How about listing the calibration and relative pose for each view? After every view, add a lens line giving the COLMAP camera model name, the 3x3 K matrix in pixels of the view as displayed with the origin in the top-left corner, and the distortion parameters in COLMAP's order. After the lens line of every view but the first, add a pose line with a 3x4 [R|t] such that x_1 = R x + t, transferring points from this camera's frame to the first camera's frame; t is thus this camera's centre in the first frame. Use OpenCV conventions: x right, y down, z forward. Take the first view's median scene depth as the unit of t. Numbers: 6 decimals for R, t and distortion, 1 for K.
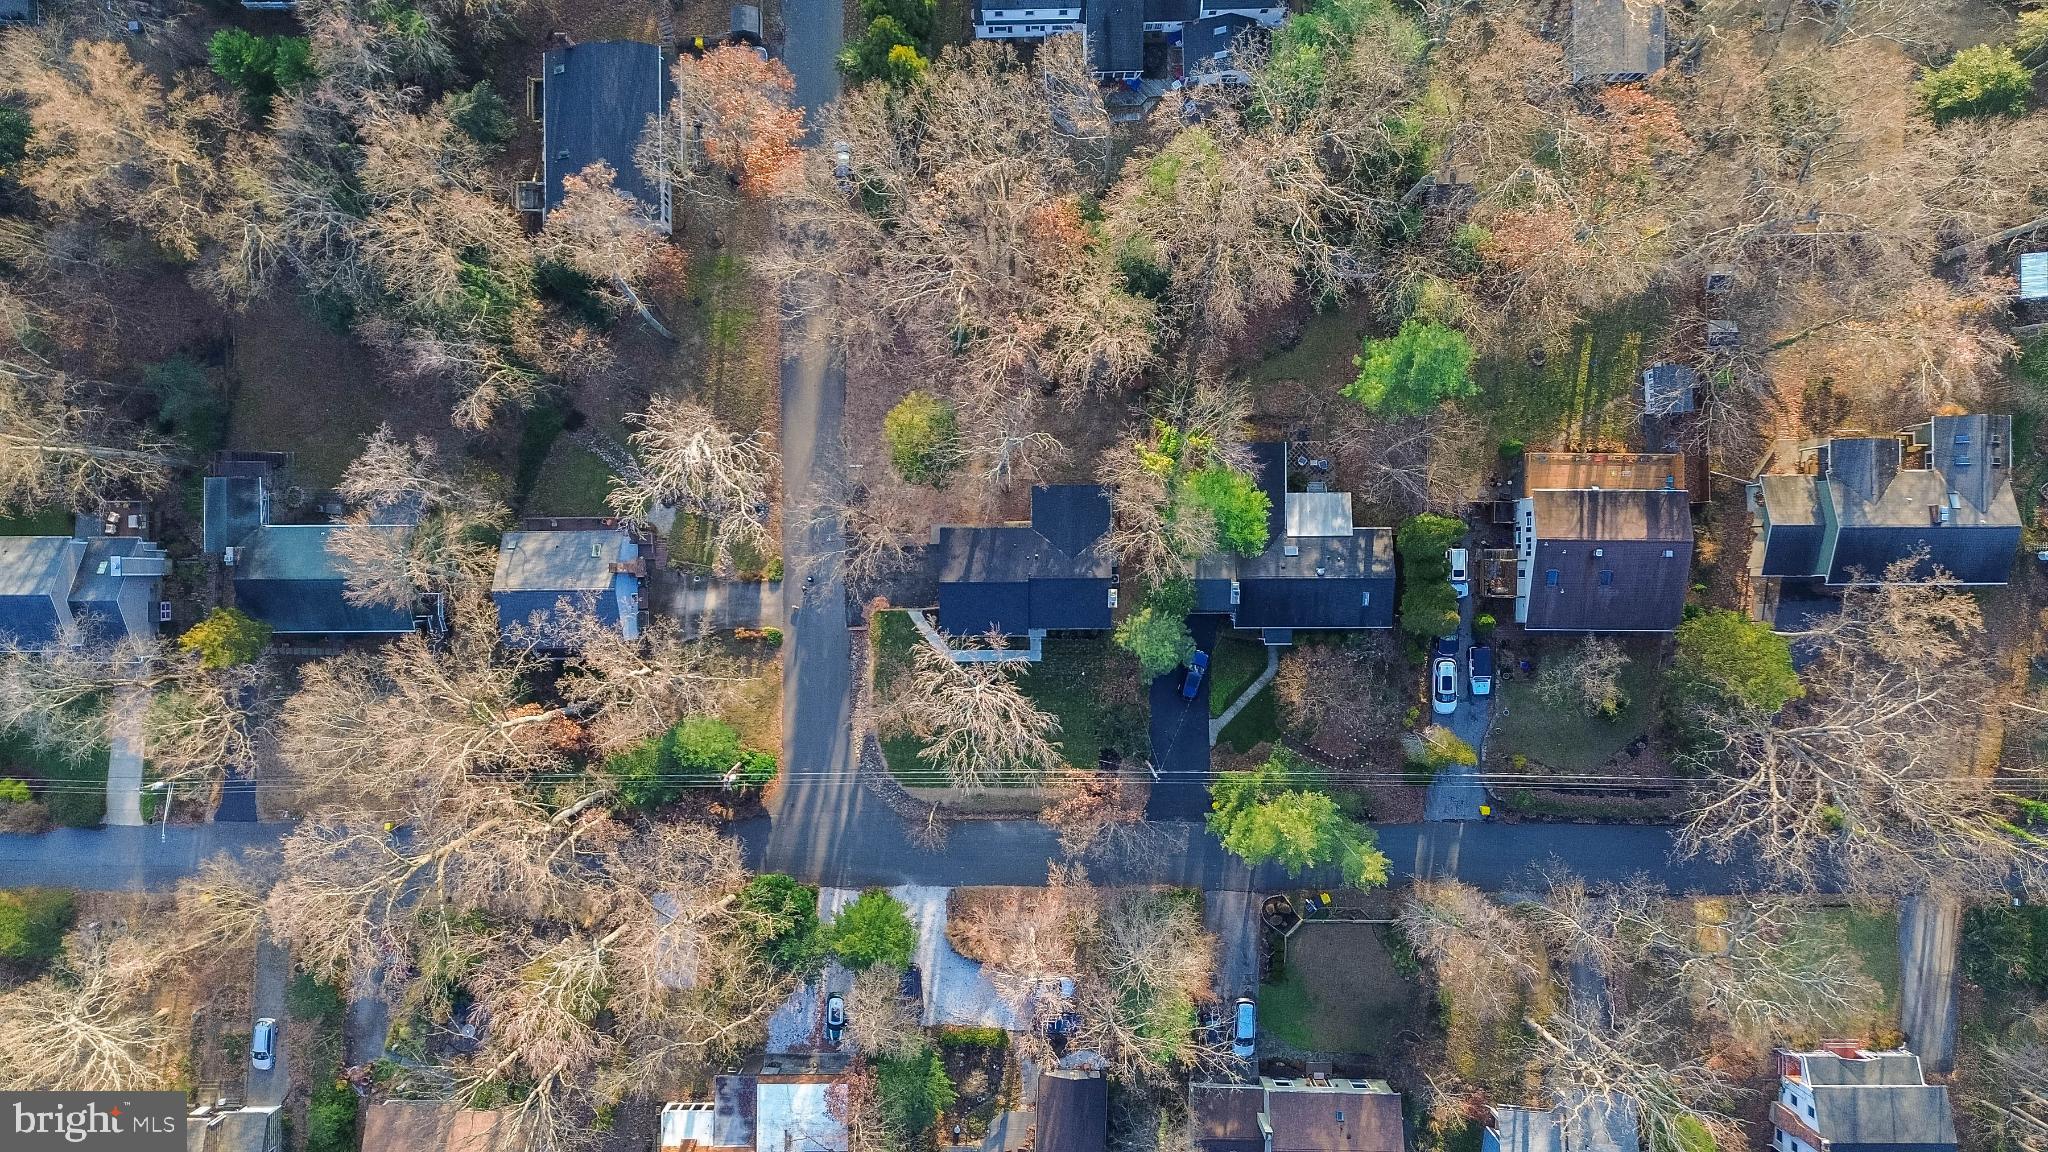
lens RADIAL K [[1459.9, 0, 1019.7], [0, 1459.9, 577.8], [0, 0, 1]] dist [0.008961, 0.002358]
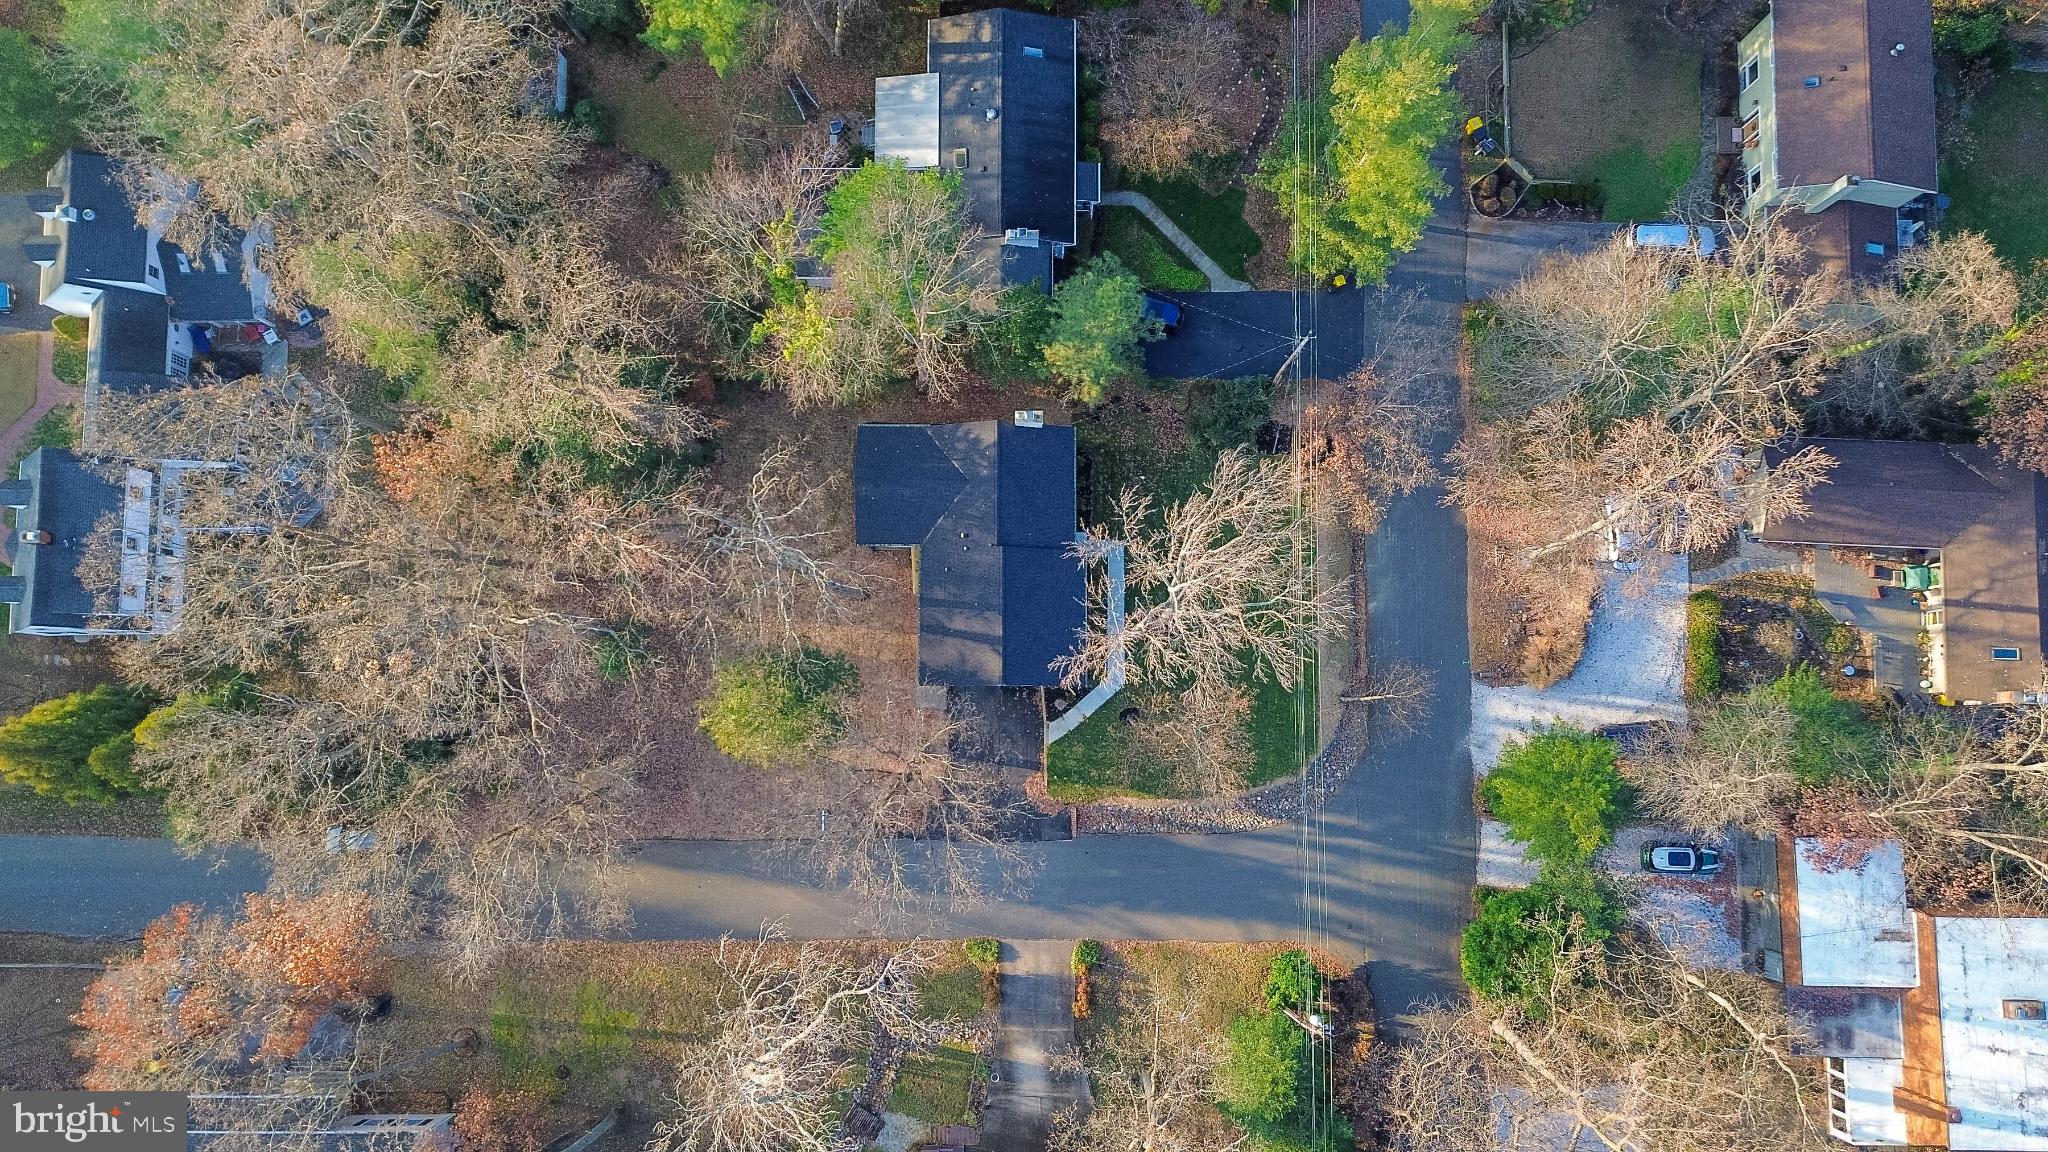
lens RADIAL K [[1459.9, 0, 1021.2], [0, 1459.9, 572.3], [0, 0, 1]] dist [0.008961, 0.002358]
pose [[0.007041, -0.992855, 0.119123, -0.080228], [0.999958, 0.006296, -0.006627, 0.015071], [0.005829, 0.119165, 0.992857, 0.351130]]
